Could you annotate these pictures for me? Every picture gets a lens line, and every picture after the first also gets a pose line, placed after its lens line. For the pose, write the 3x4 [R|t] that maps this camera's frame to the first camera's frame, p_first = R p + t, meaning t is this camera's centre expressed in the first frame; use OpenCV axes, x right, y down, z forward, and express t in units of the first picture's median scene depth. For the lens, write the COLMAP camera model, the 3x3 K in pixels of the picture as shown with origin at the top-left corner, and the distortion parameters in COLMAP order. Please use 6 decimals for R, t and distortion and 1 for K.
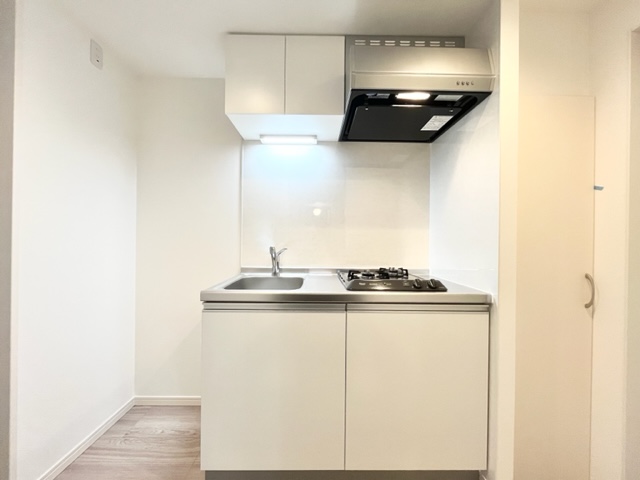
lens RADIAL K [[258.5, 0, 320.0], [0, 258.5, 240.0], [0, 0, 1]] dist [-0.003311, -0.000508]
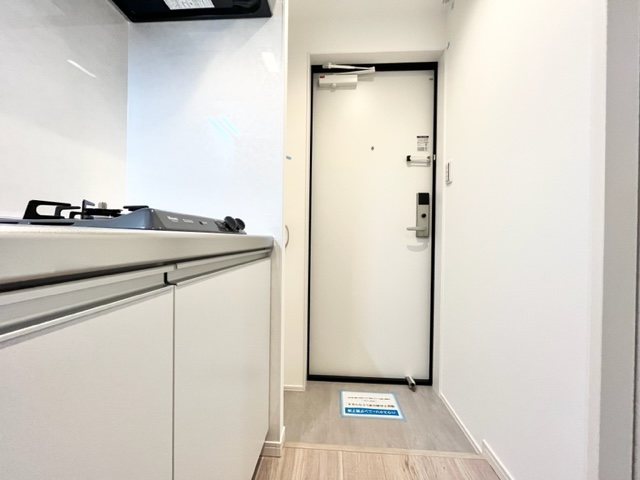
lens RADIAL K [[258.5, 0, 320.0], [0, 258.5, 240.0], [0, 0, 1]] dist [-0.003311, -0.000508]
pose [[0.078584, -0.016686, 0.996768, -0.242178], [-0.015813, 0.999713, 0.017982, 0.198566], [-0.996782, -0.017175, 0.078298, 0.742986]]
